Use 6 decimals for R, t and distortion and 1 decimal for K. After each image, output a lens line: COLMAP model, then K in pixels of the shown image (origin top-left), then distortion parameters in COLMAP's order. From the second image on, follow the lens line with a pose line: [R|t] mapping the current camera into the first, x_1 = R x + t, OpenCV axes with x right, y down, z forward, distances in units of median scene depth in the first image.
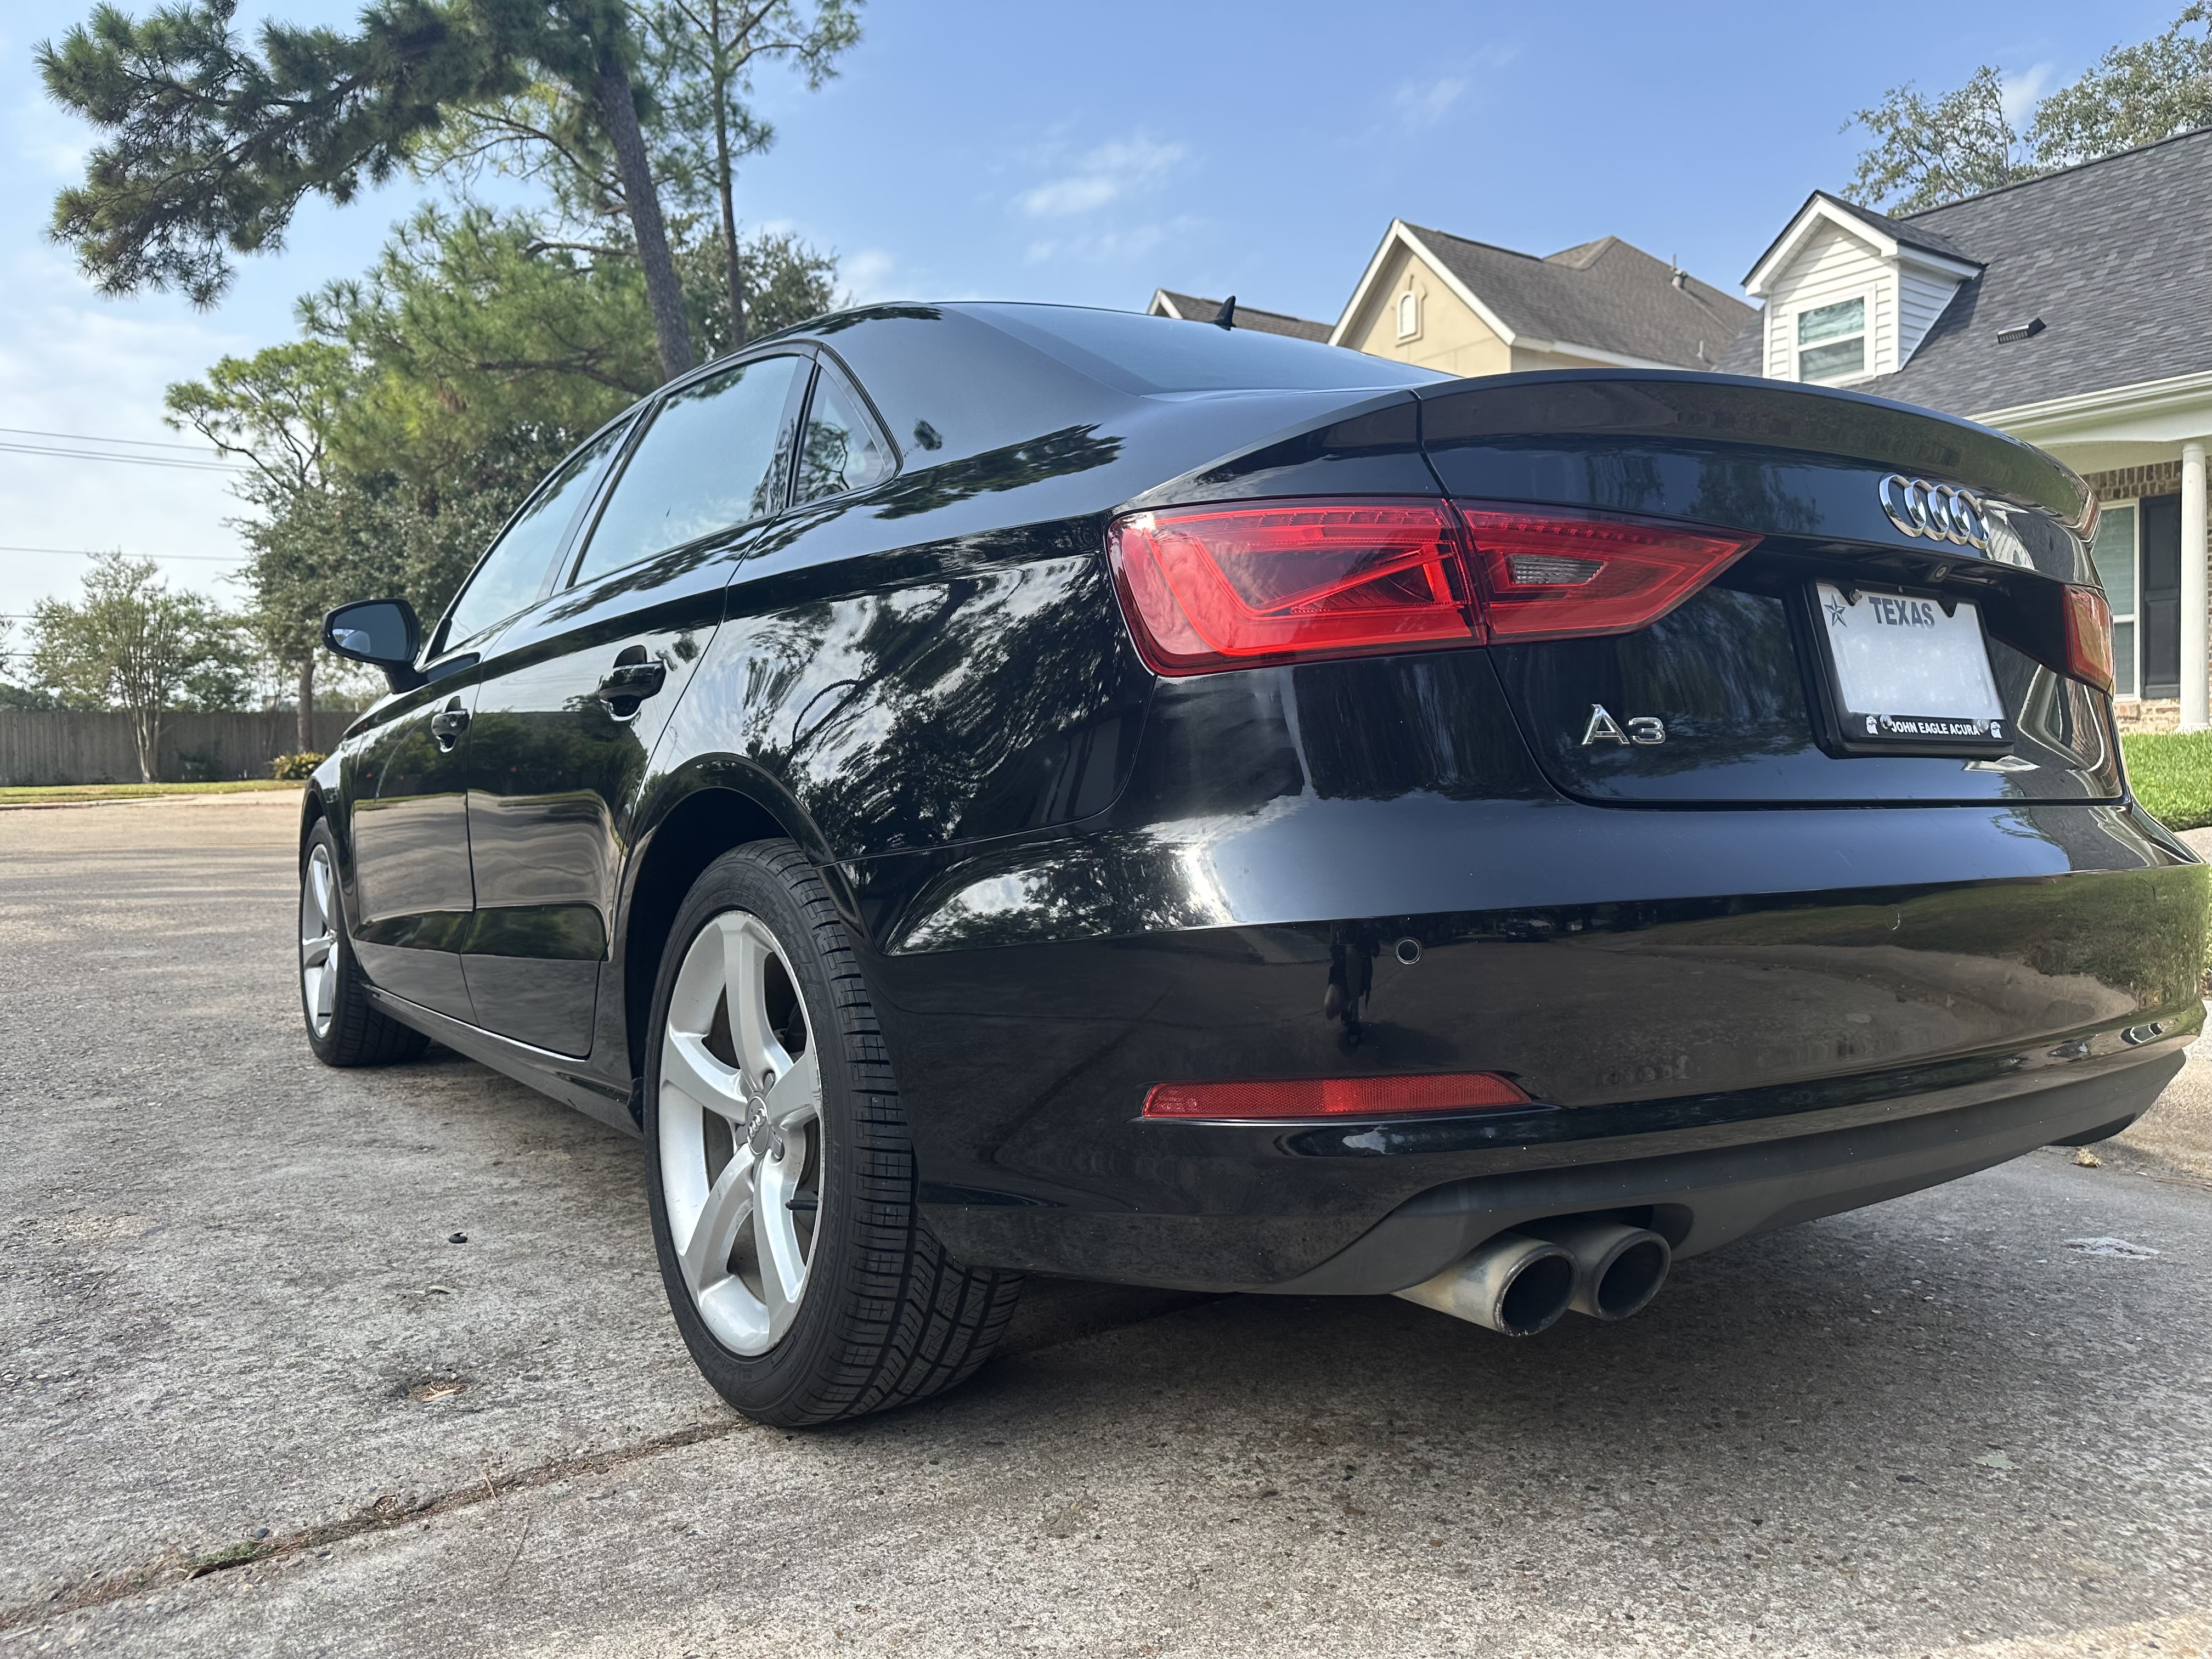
lens RADIAL K [[1561.2, 0, 1126.2], [0, 1561.2, 835.8], [0, 0, 1]] dist [0.012016, -0.021026]
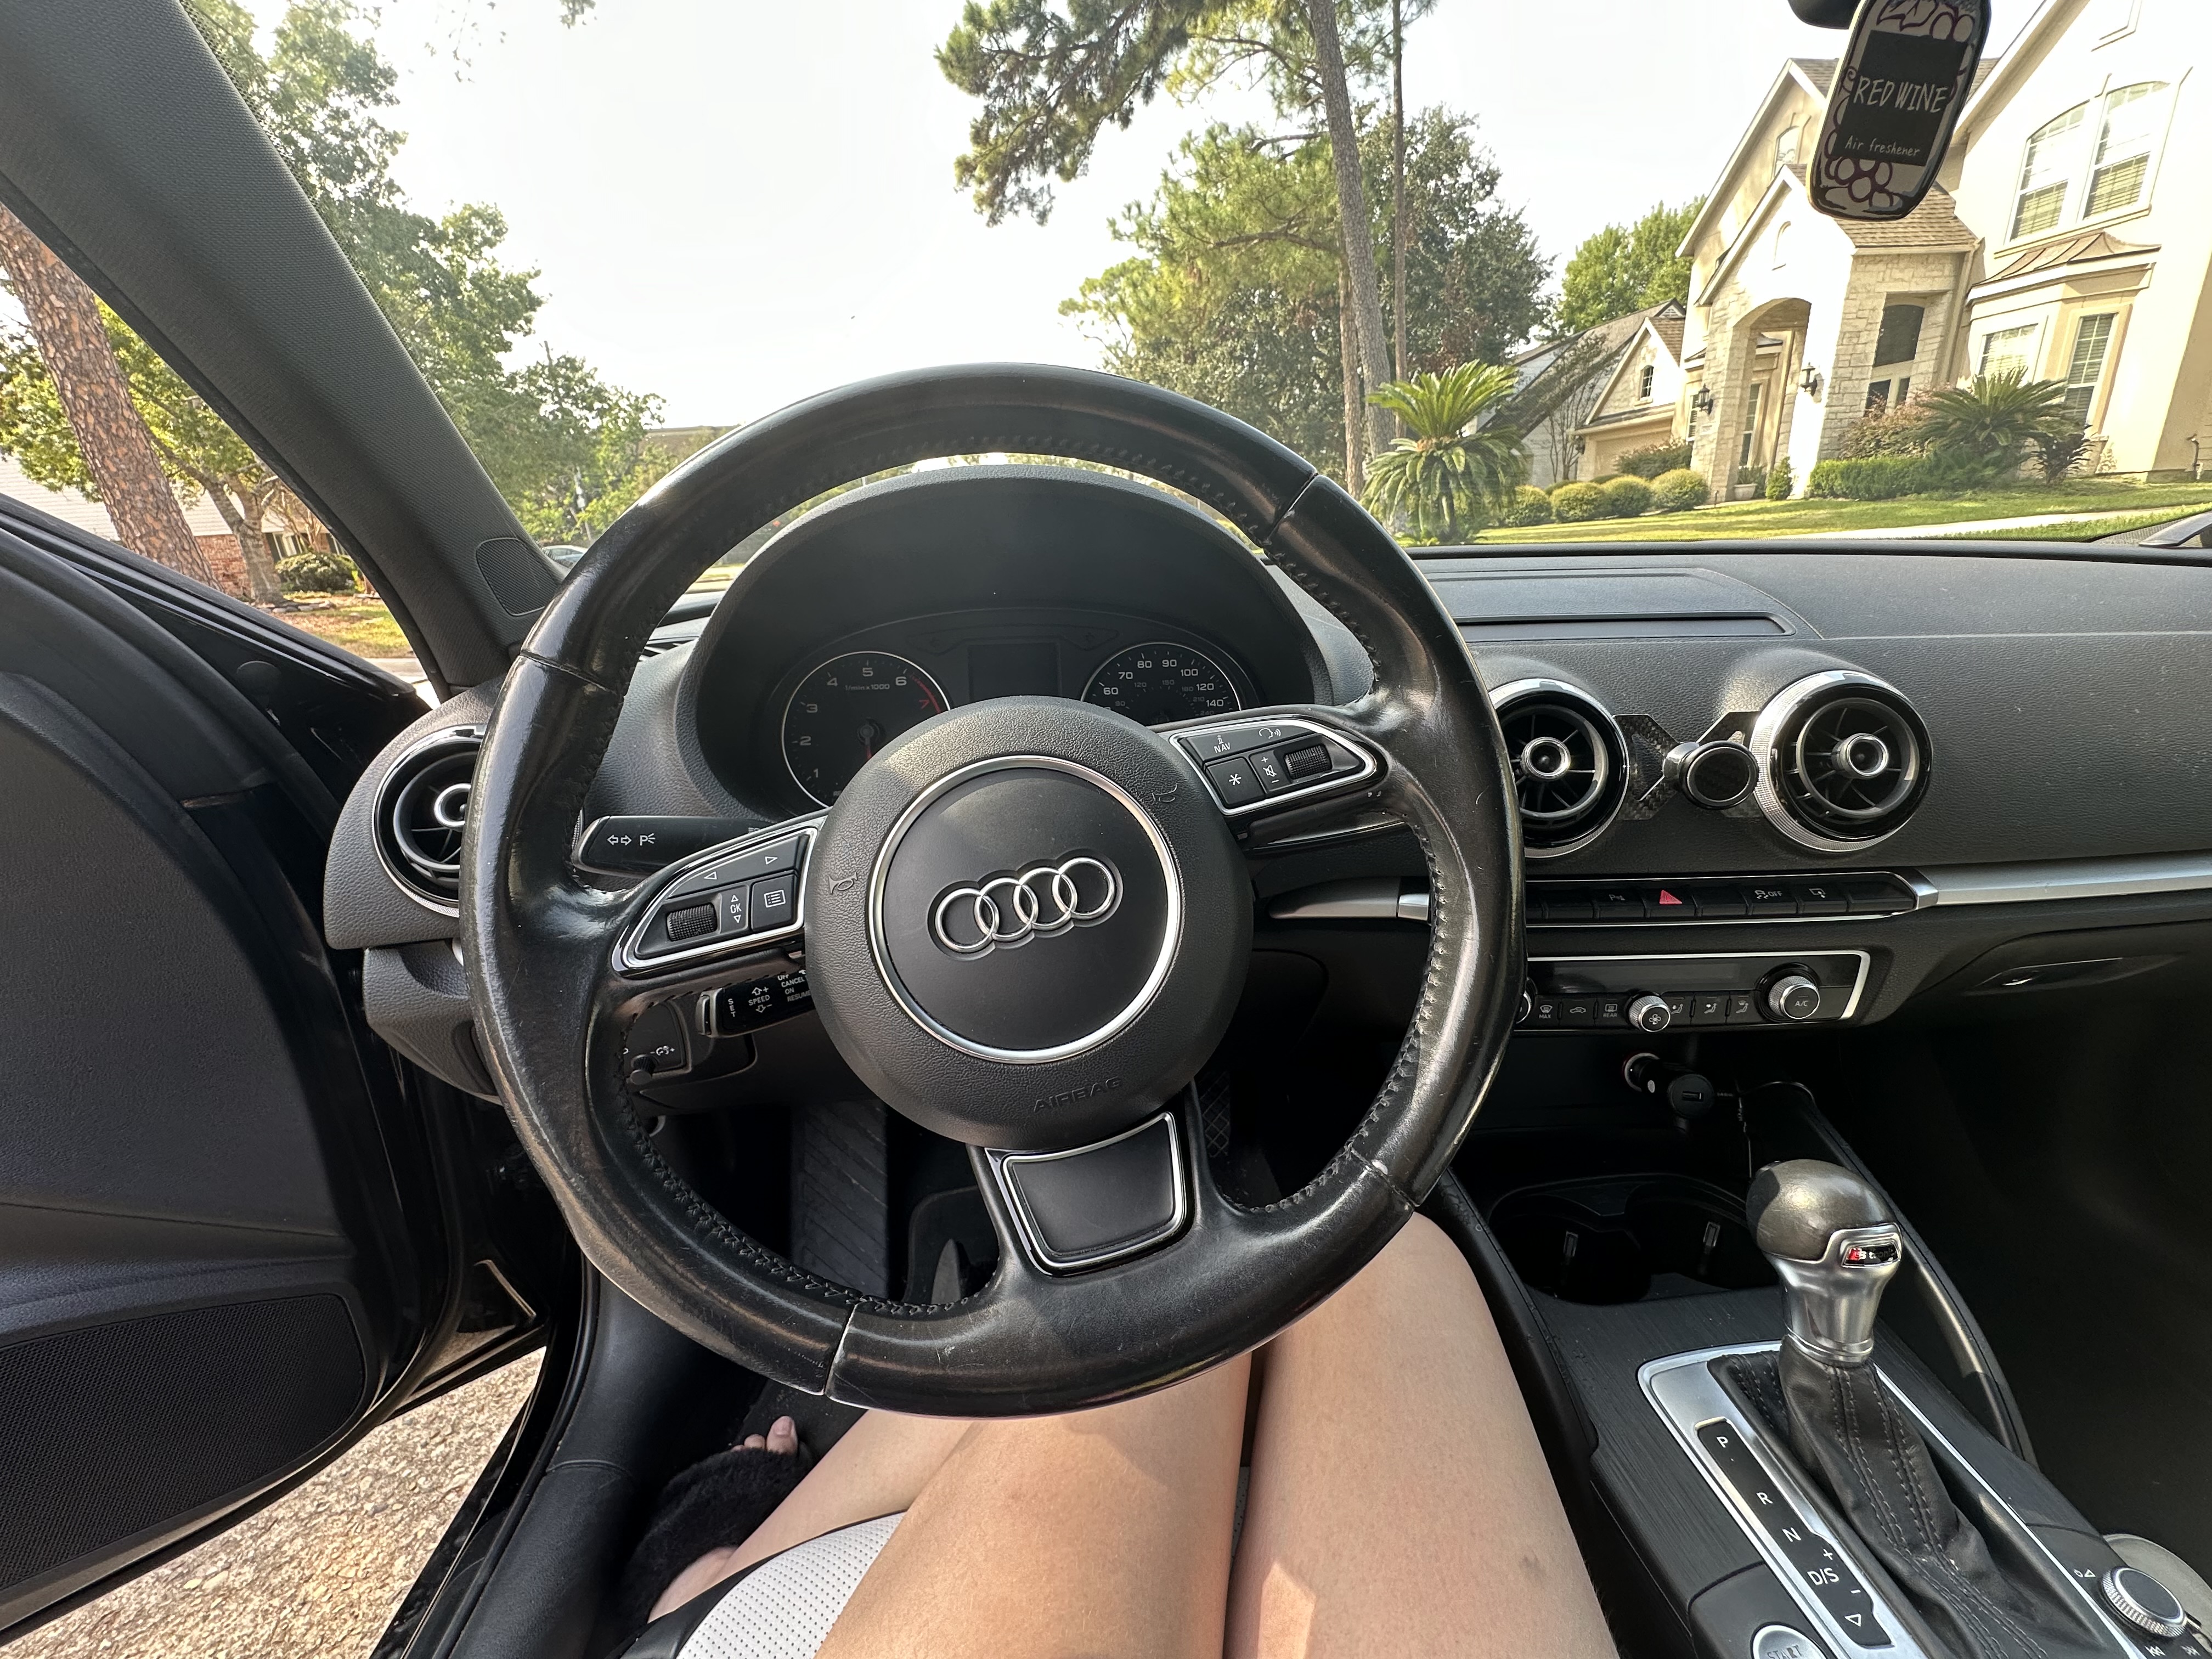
lens RADIAL K [[900.0, 0, 1101.6], [0, 900.0, 825.0], [0, 0, 1]] dist [-0.004573, 0.000868]
pose [[0.864865, 0.126790, -0.485729, -0.042884], [0.015307, 0.960469, 0.277965, -0.022263], [0.501771, -0.247838, 0.828735, 0.164629]]
